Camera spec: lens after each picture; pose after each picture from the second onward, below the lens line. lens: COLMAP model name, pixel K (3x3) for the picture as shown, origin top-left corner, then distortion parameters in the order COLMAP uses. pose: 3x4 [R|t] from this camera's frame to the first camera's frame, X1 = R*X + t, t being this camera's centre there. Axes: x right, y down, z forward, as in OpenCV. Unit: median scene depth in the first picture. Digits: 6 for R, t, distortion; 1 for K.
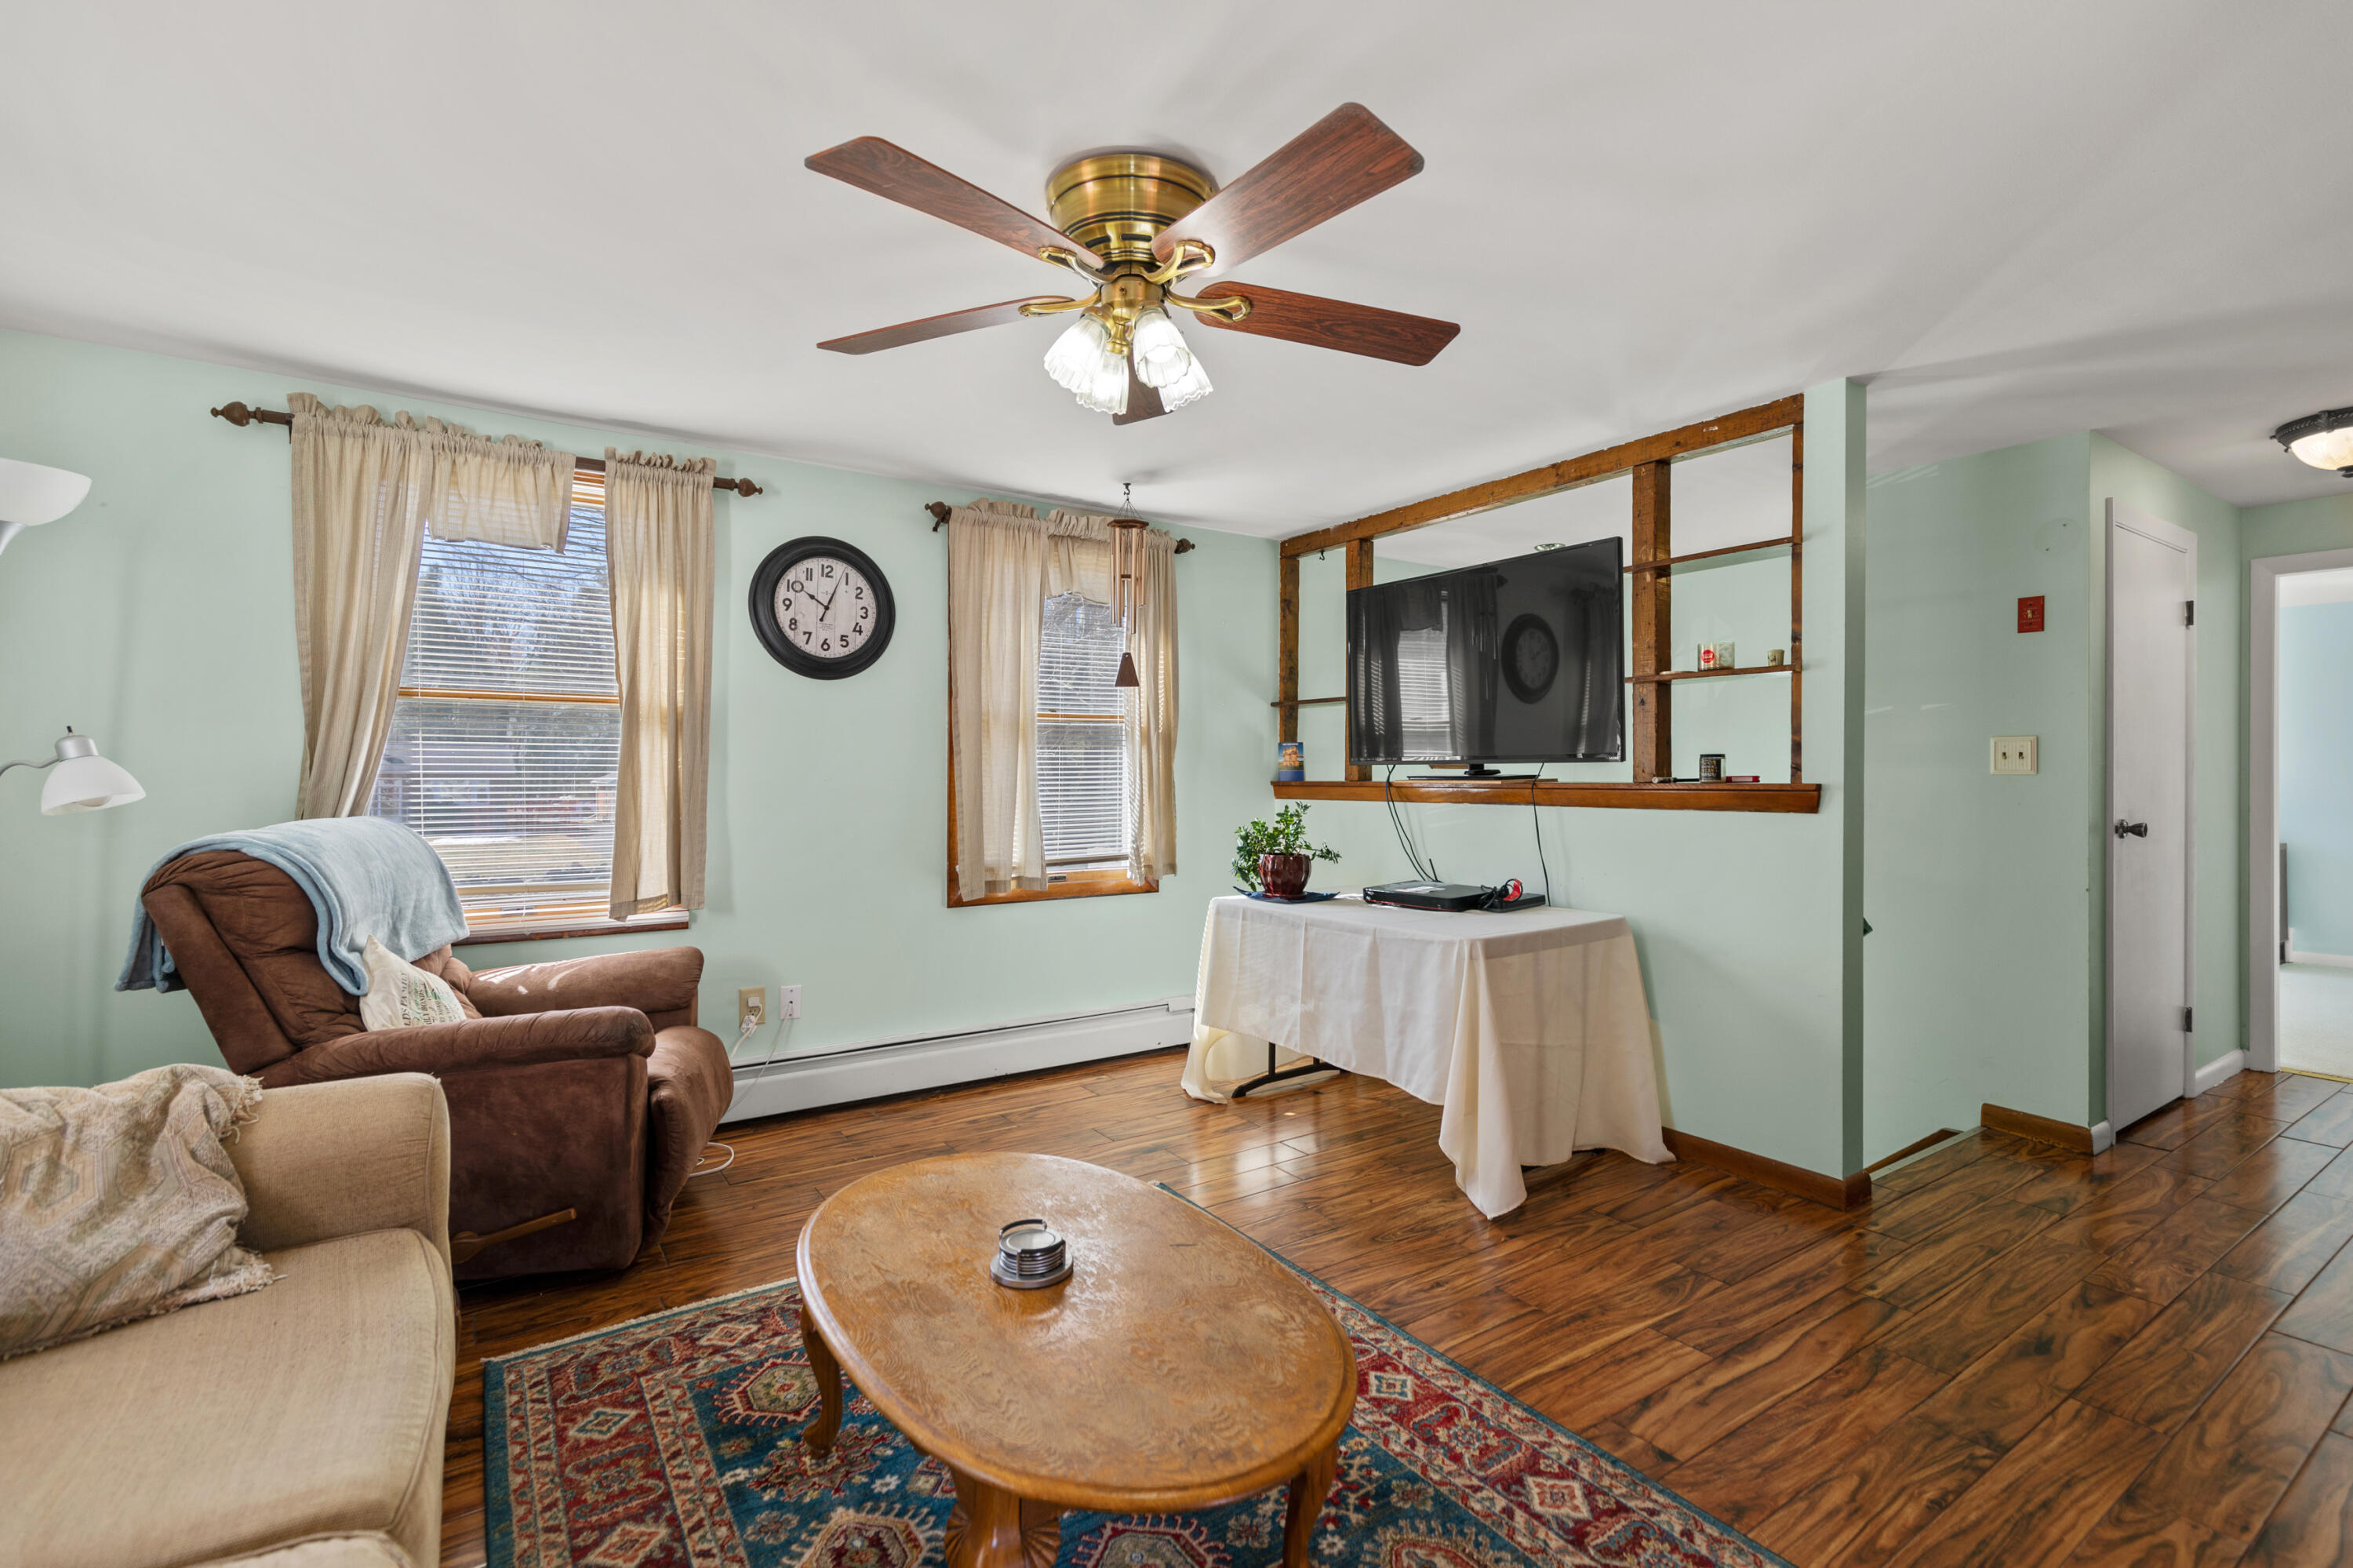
lens RADIAL K [[1066.0, 0, 1191.1], [0, 1066.0, 767.9], [0, 0, 1]] dist [0.006763, 0.000408]
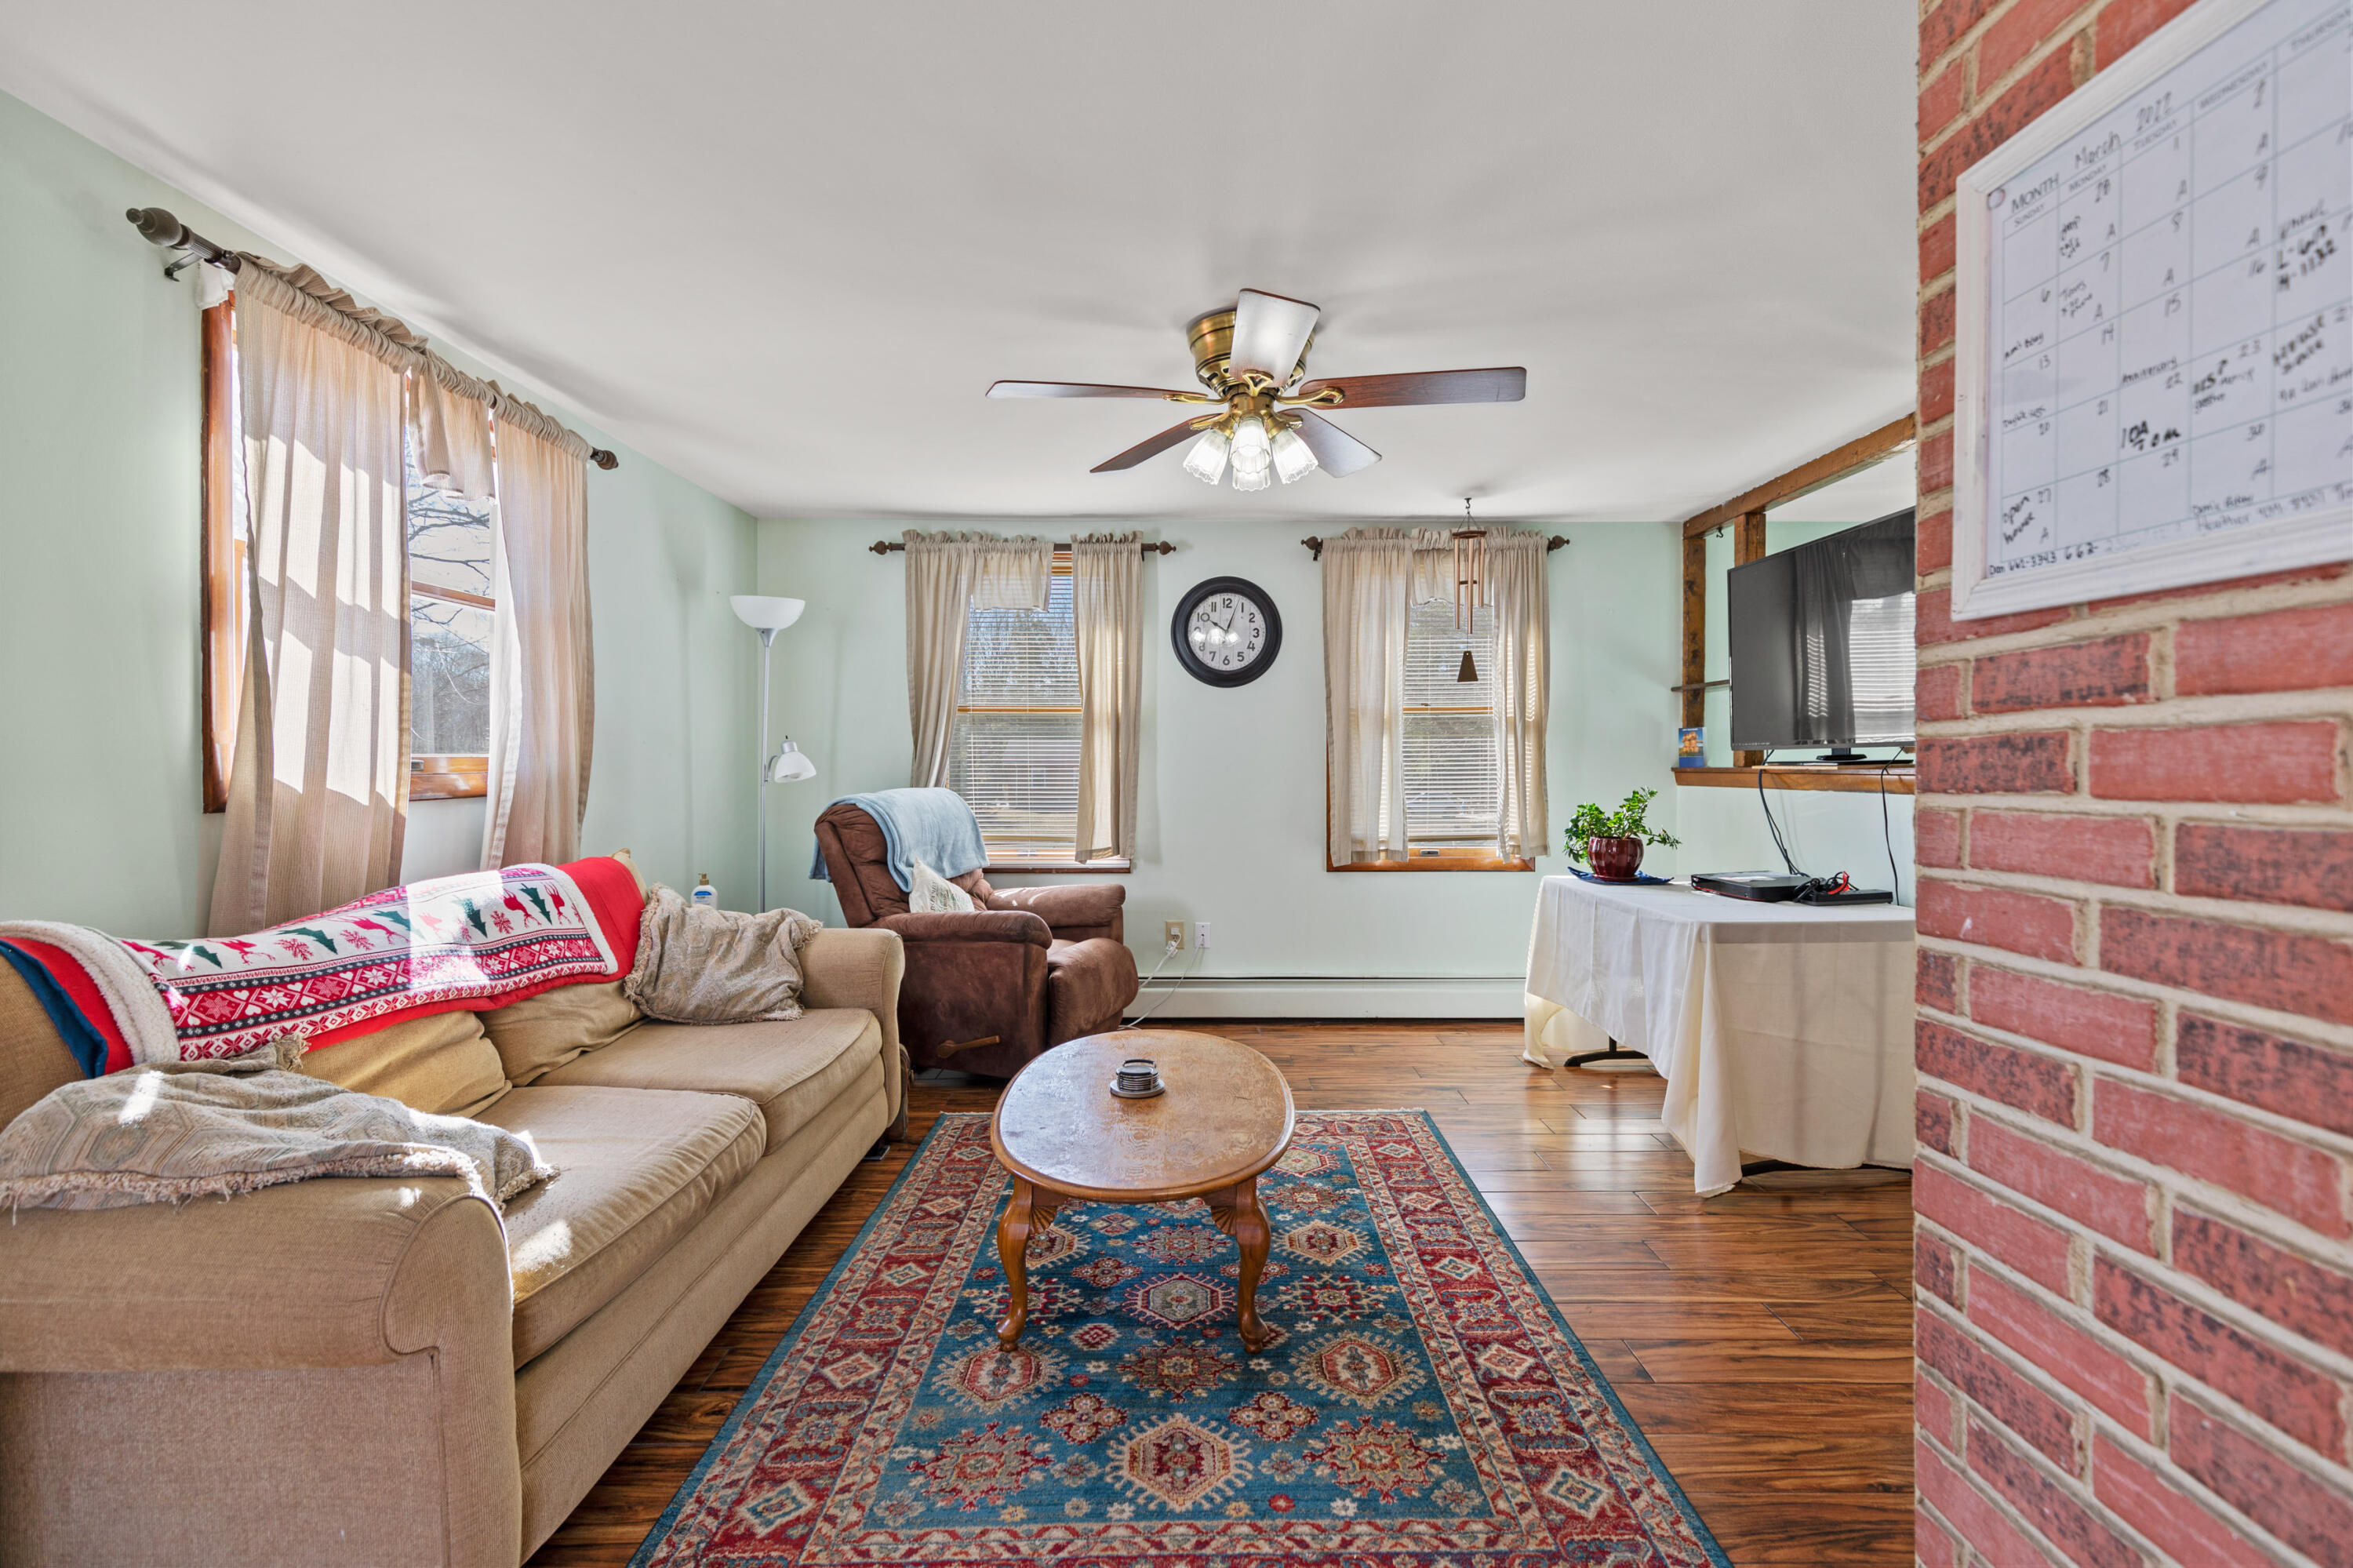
lens RADIAL K [[1066.0, 0, 1191.1], [0, 1066.0, 767.9], [0, 0, 1]] dist [0.006763, 0.000408]
pose [[0.826193, 0.001080, -0.563386, 0.396607], [0.004809, 0.999948, 0.008969, 0.002613], [0.563367, -0.010119, 0.826145, -0.098718]]
